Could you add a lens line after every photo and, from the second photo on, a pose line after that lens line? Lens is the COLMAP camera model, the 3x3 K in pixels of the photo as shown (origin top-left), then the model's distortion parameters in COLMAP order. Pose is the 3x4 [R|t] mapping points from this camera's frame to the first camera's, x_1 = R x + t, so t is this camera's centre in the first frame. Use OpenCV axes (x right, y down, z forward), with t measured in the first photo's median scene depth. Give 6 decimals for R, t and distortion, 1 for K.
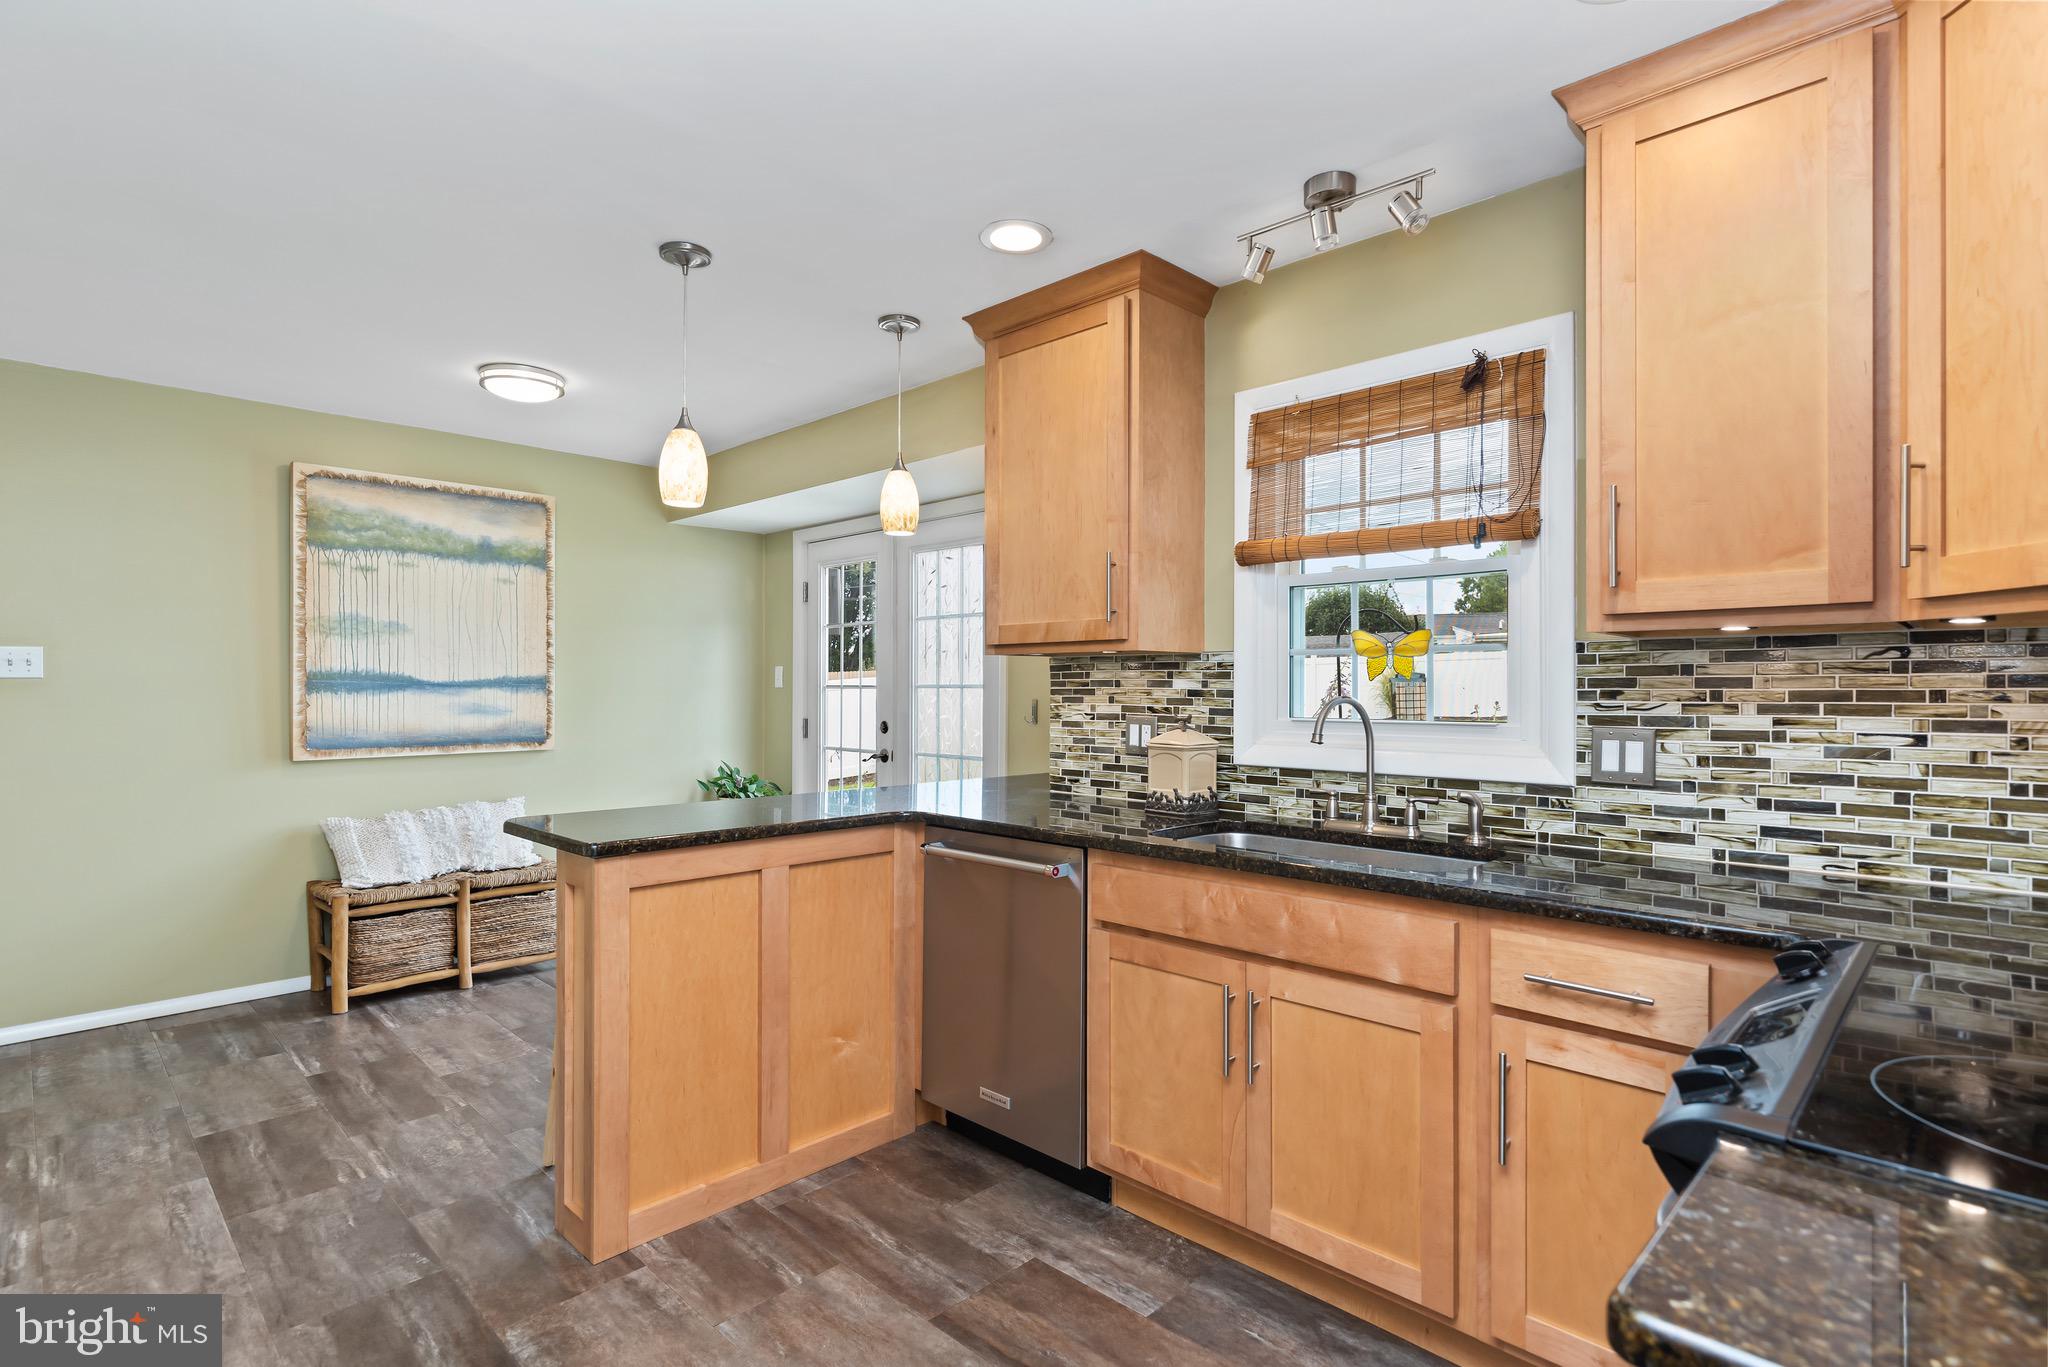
lens RADIAL K [[996.9, 0, 1048.8], [0, 996.9, 683.2], [0, 0, 1]] dist [-0.000069, 0.000099]
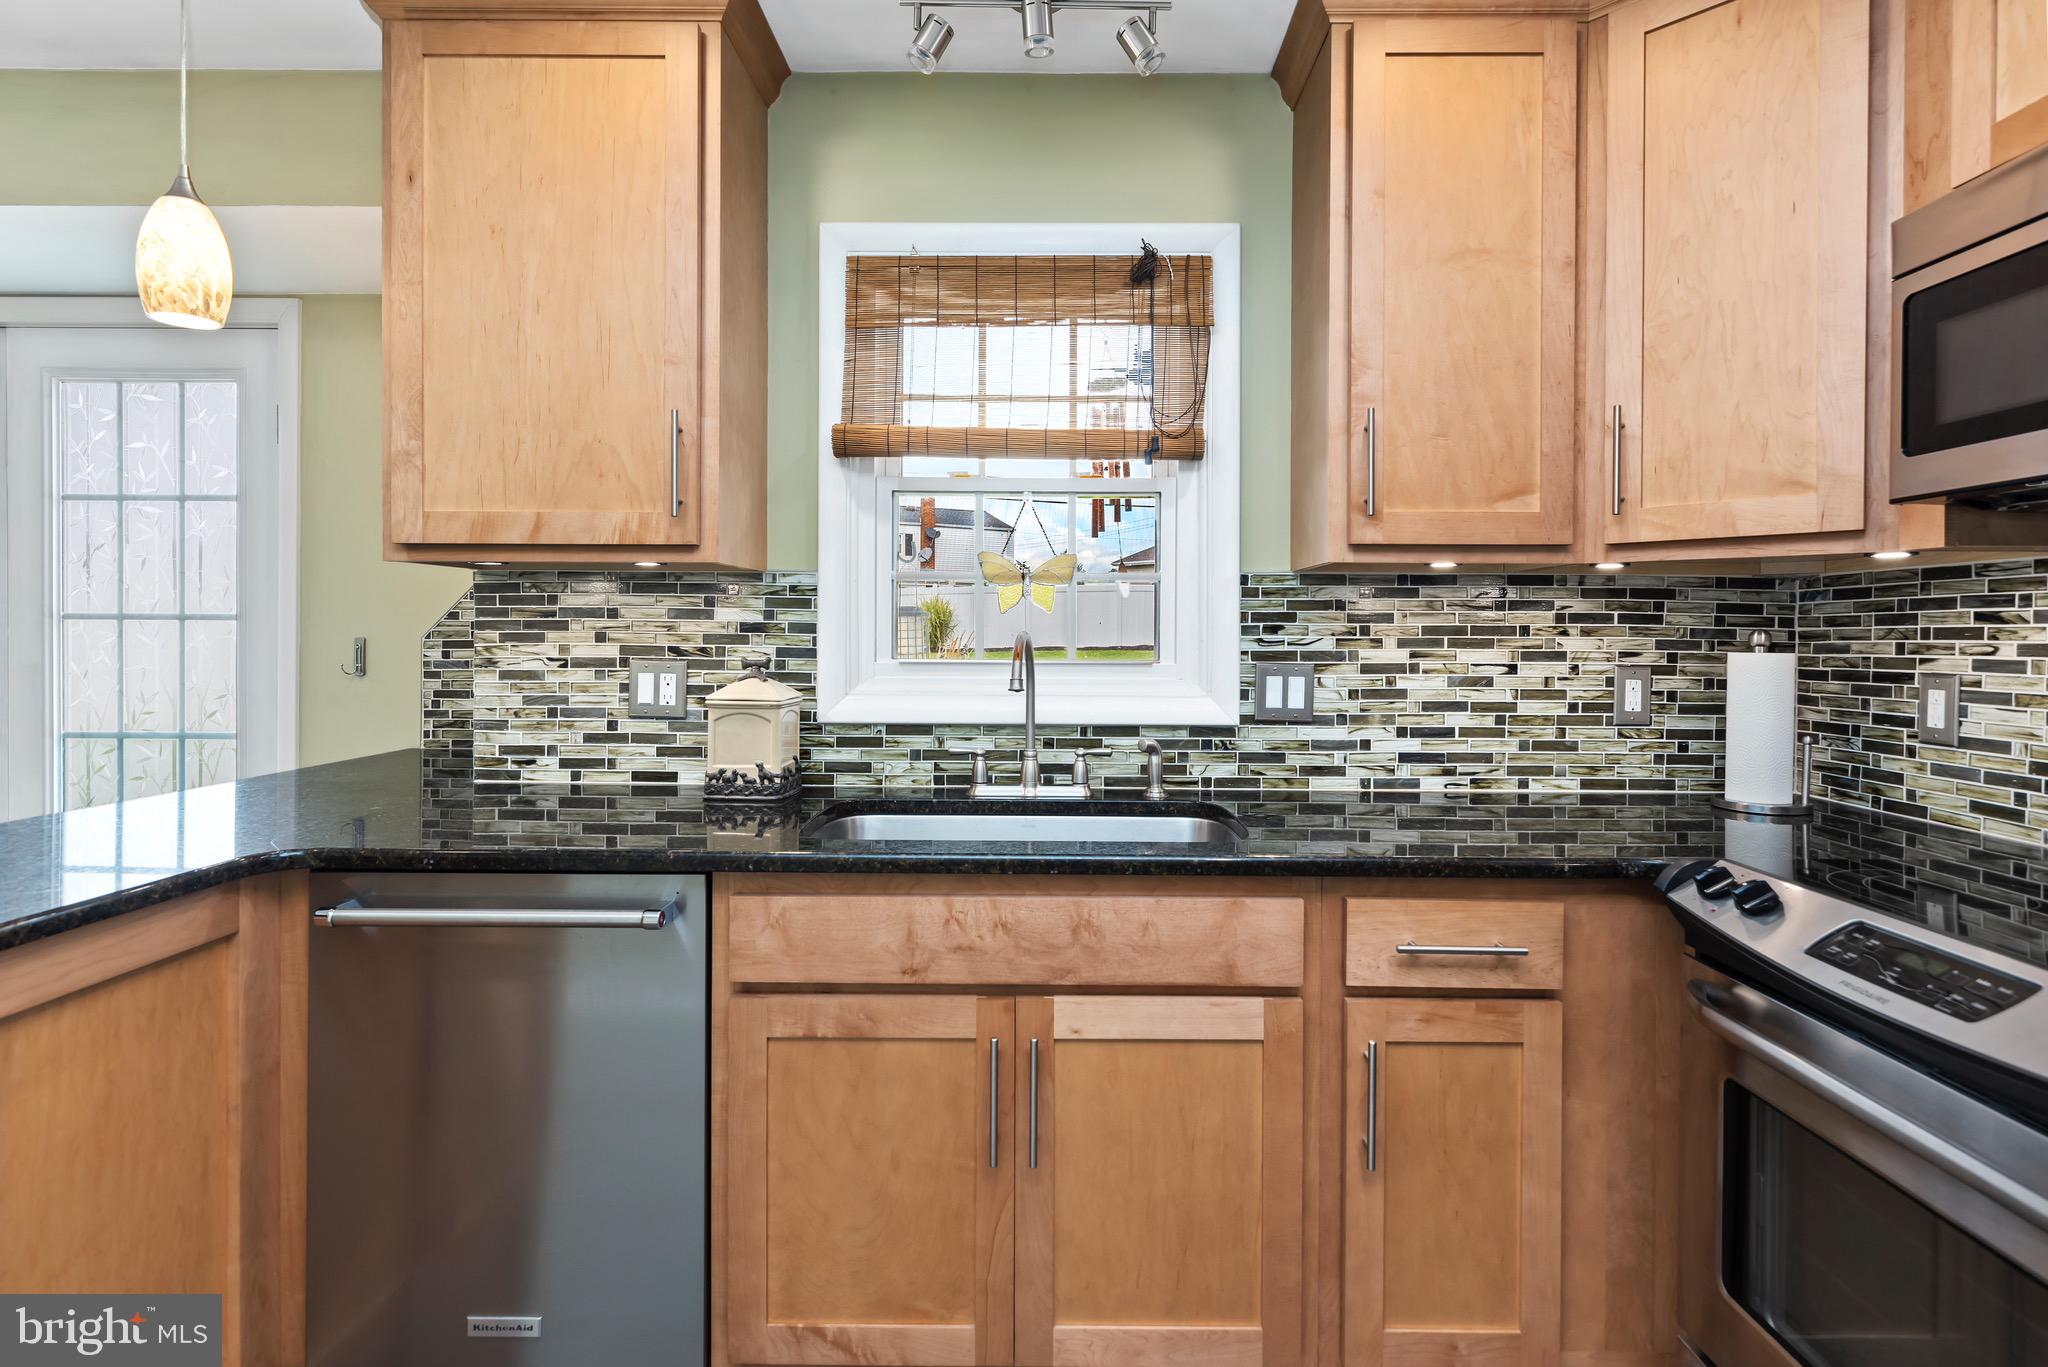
lens RADIAL K [[1010.8, 0, 1051.8], [0, 1010.8, 638.1], [0, 0, 1]] dist [0.003081, -0.000122]
pose [[0.724338, -0.003835, 0.689435, -0.256189], [-0.007908, 0.999873, 0.013869, 0.007518], [-0.689400, -0.015498, 0.724215, 0.410455]]
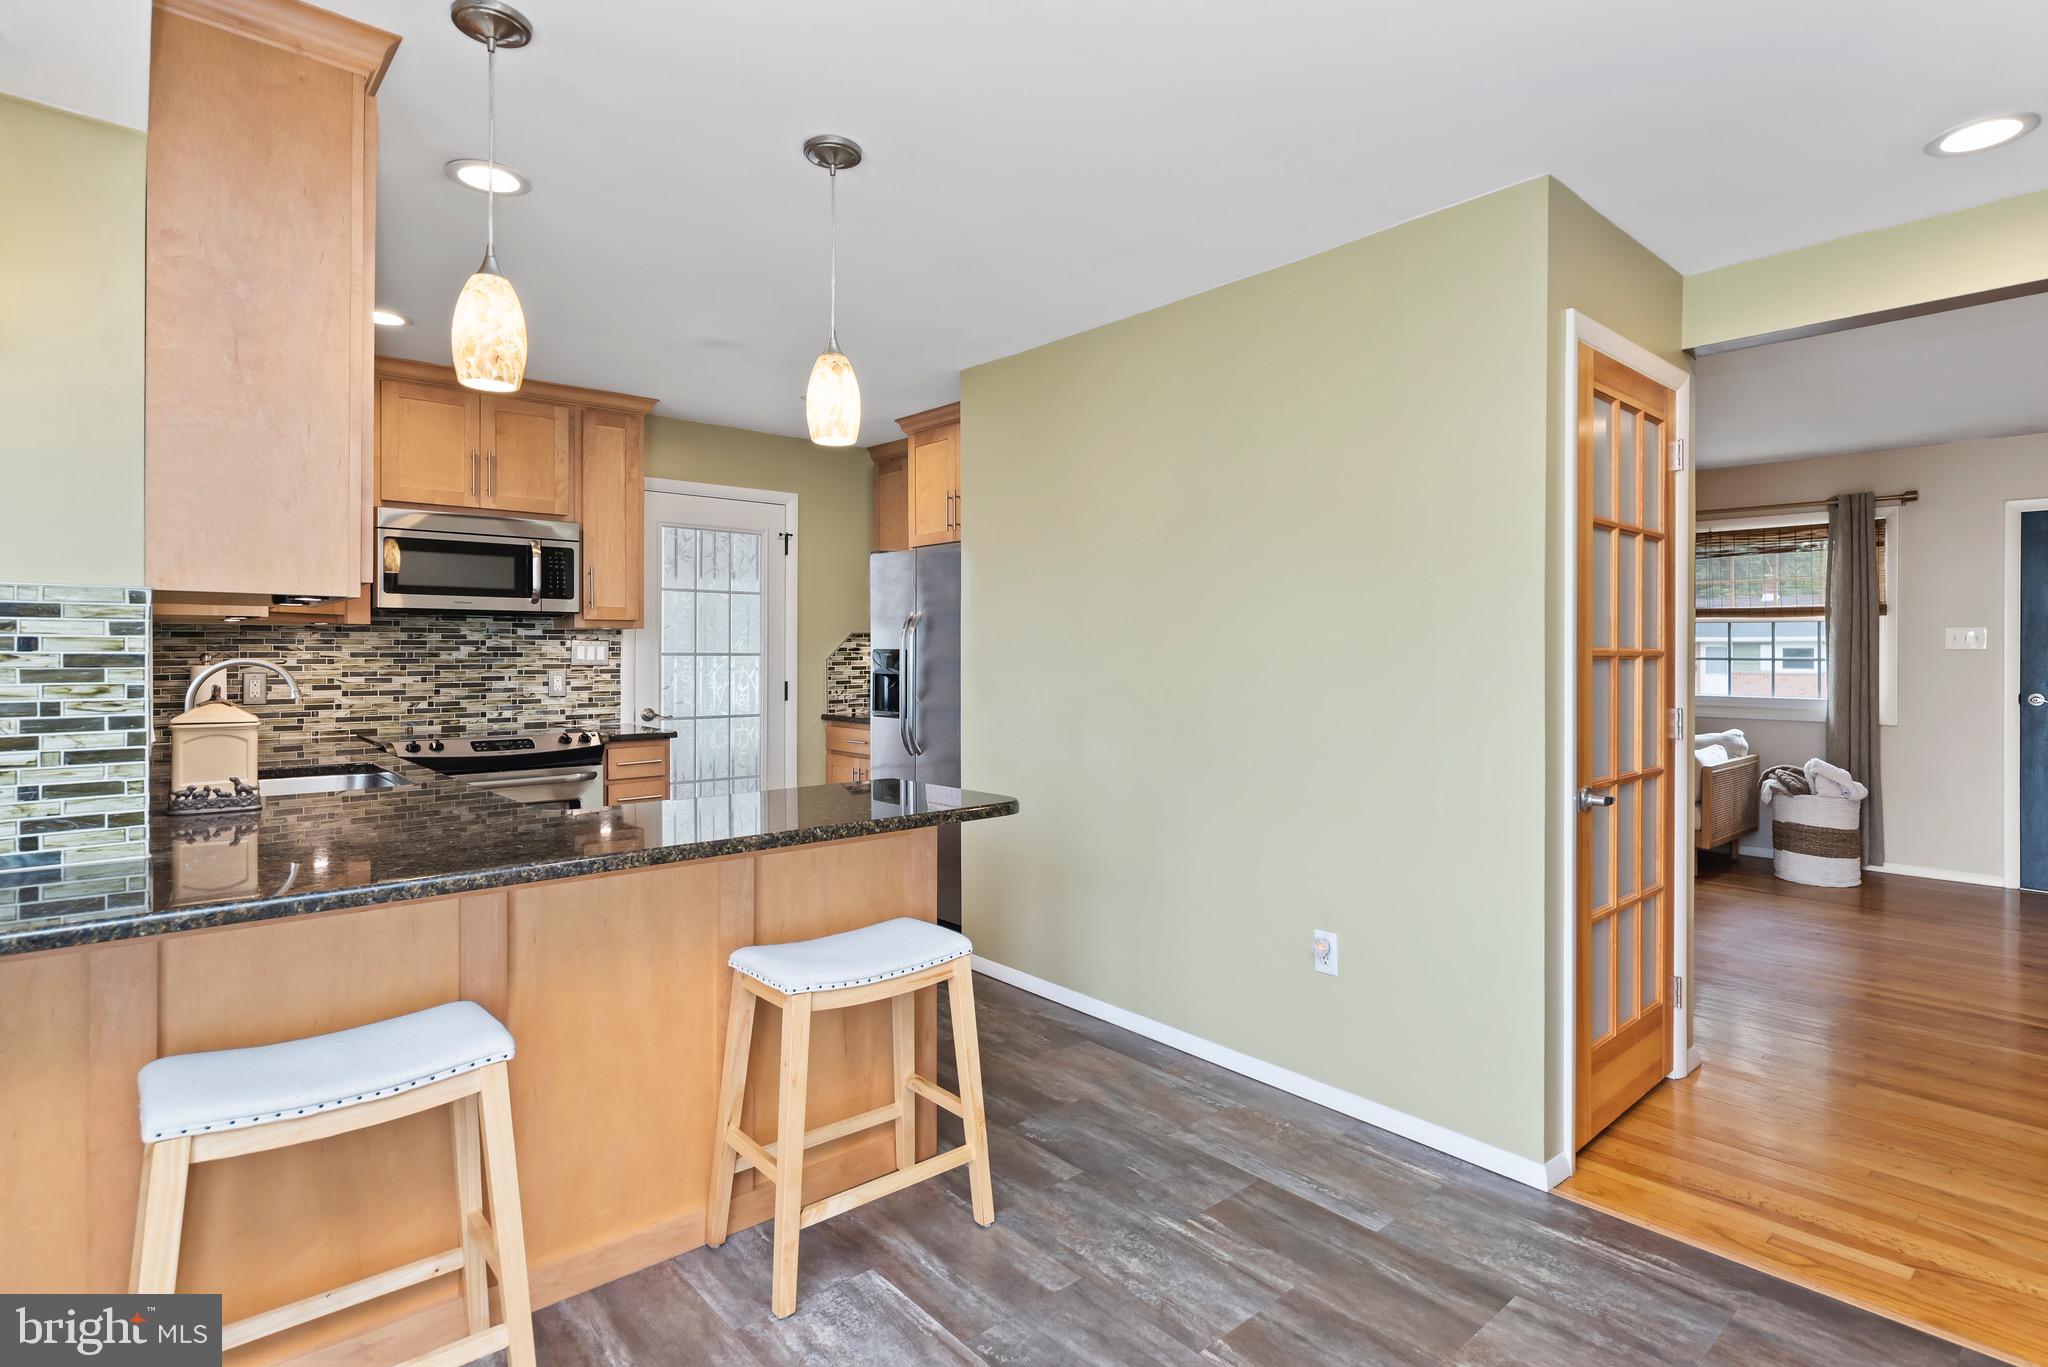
lens RADIAL K [[1021.7, 0, 1038.6], [0, 1021.7, 657.1], [0, 0, 1]] dist [-0.000489, -0.000653]
pose [[-0.996985, -0.005837, 0.077377, -0.705338], [-0.006040, 0.999979, -0.002389, 0.008961], [-0.077361, -0.002849, -0.996999, 2.150518]]
